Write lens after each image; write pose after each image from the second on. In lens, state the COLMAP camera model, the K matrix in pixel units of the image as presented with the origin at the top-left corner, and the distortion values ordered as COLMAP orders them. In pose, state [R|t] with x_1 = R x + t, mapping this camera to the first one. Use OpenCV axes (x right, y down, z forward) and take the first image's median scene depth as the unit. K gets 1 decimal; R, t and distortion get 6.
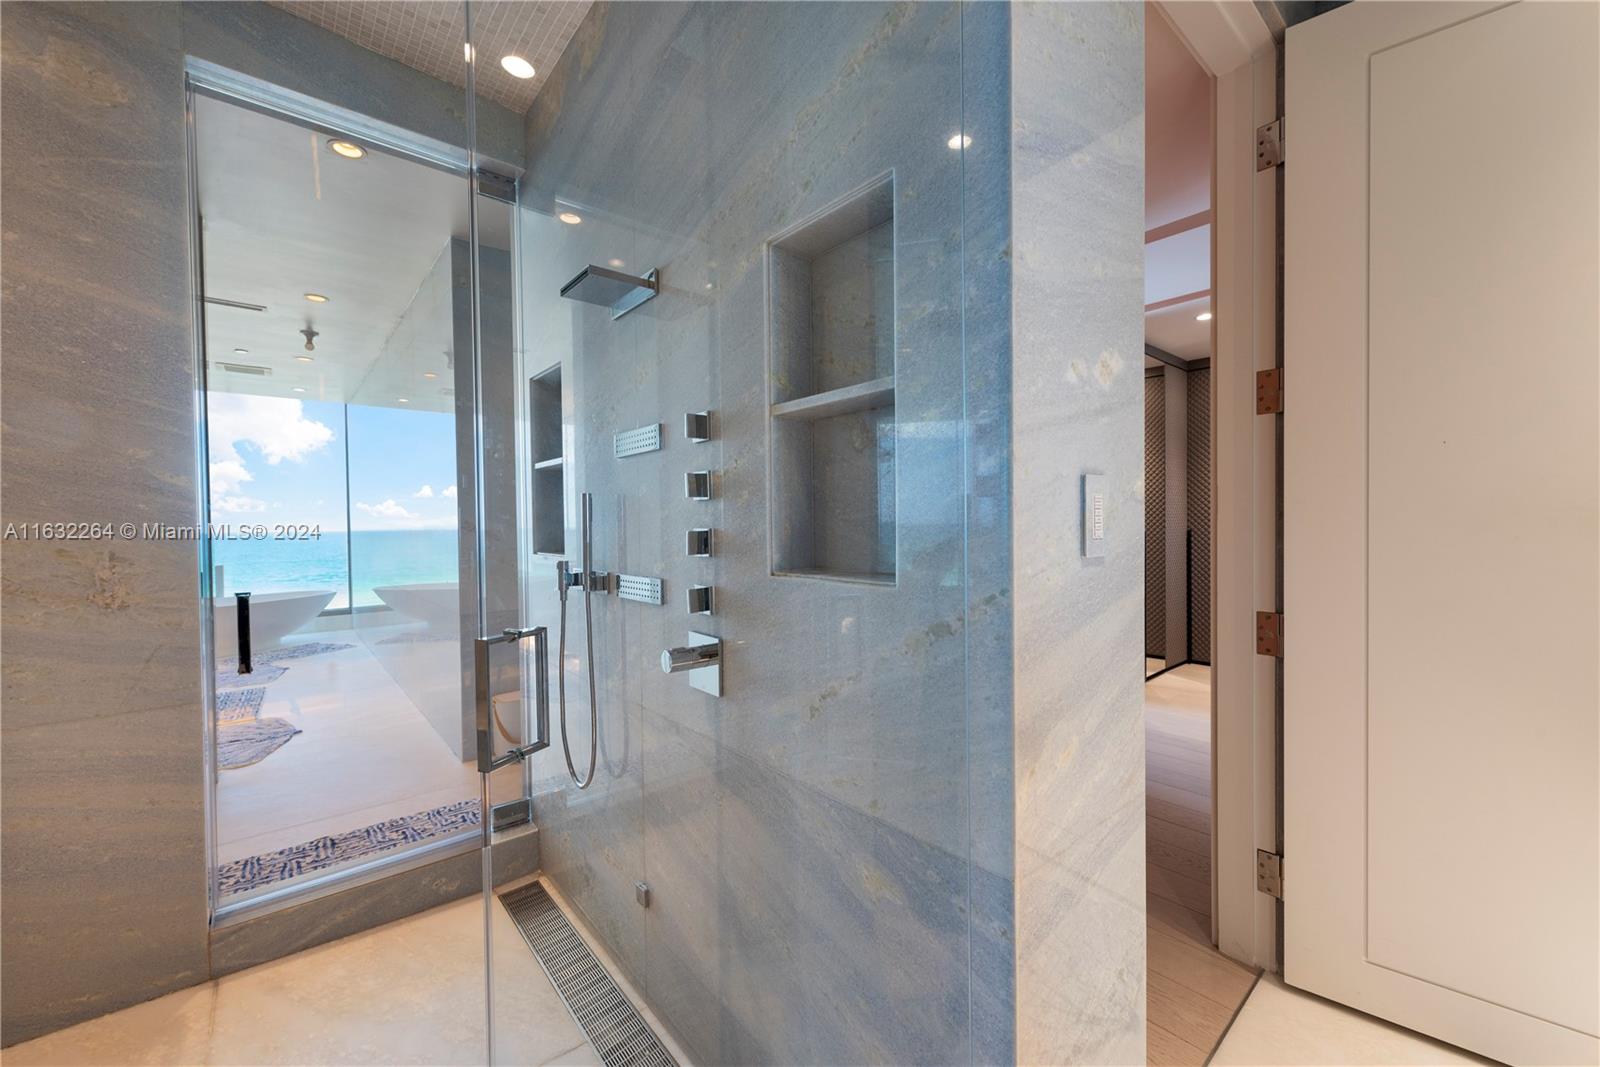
lens RADIAL K [[629.7, 0, 787.7], [0, 629.7, 534.6], [0, 0, 1]] dist [0.009211, 0.000404]
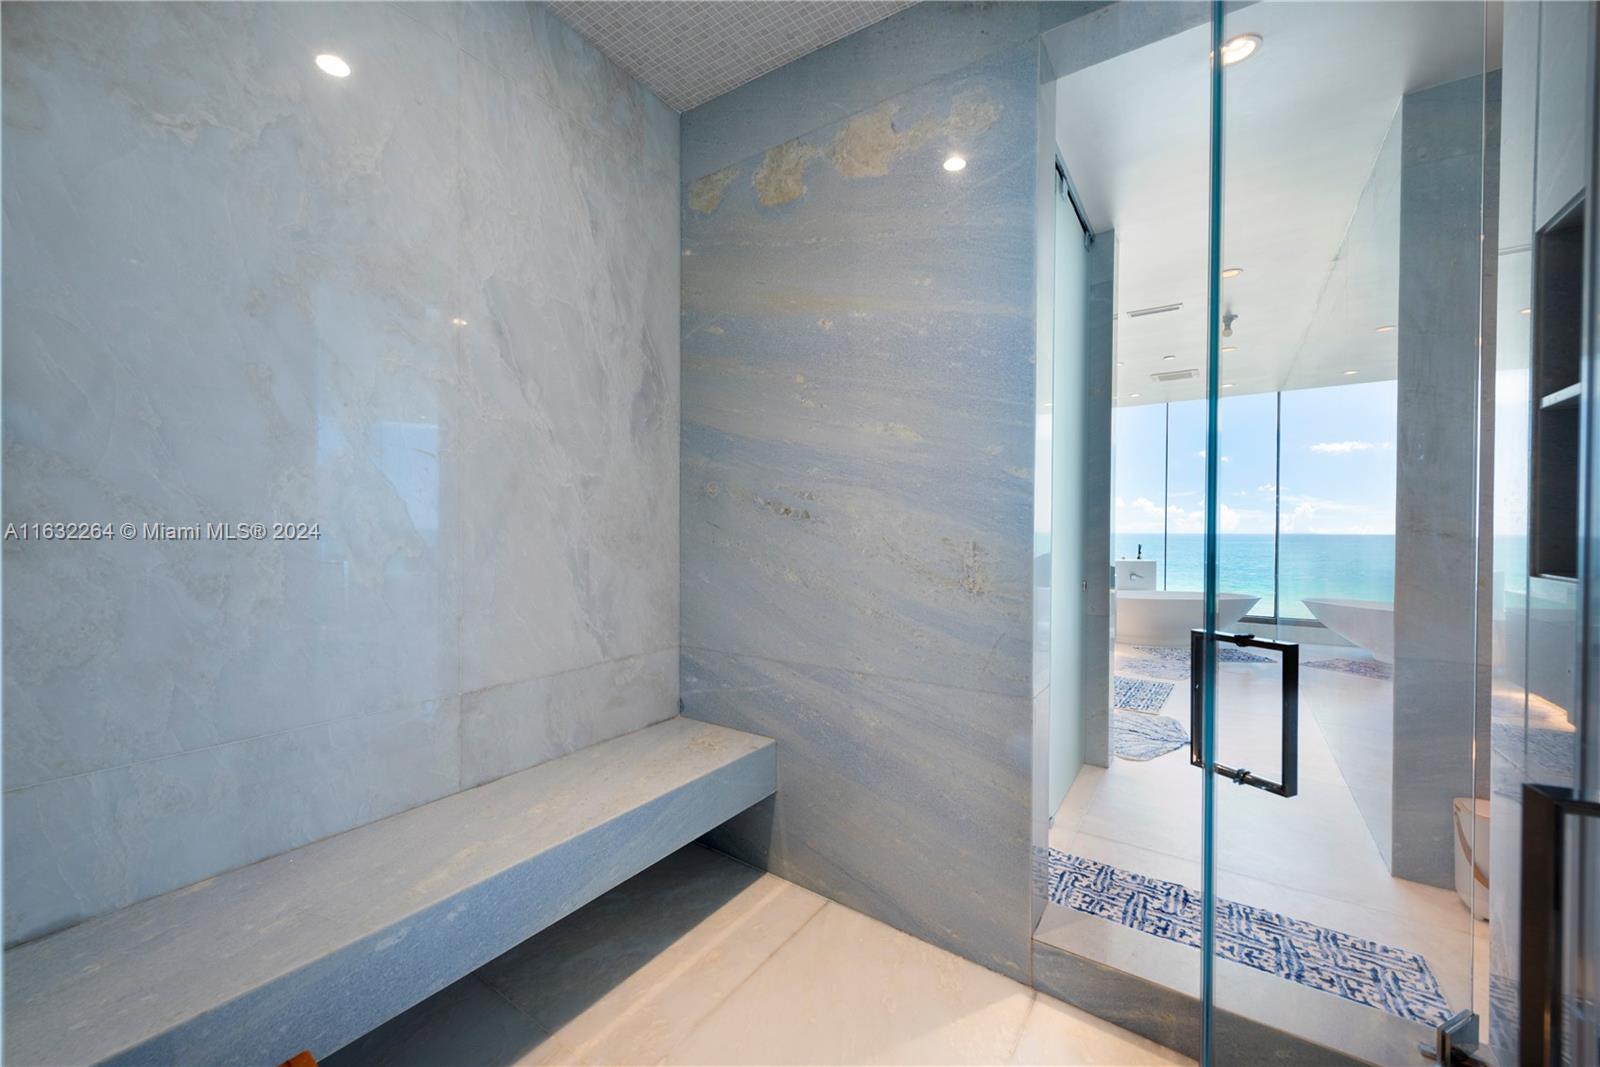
lens RADIAL K [[629.7, 0, 787.7], [0, 629.7, 534.6], [0, 0, 1]] dist [0.009211, 0.000404]
pose [[0.280436, 0.023563, -0.959583, -0.070539], [-0.026990, 0.999497, 0.016656, 0.003503], [0.959493, 0.021228, 0.280931, 0.251453]]
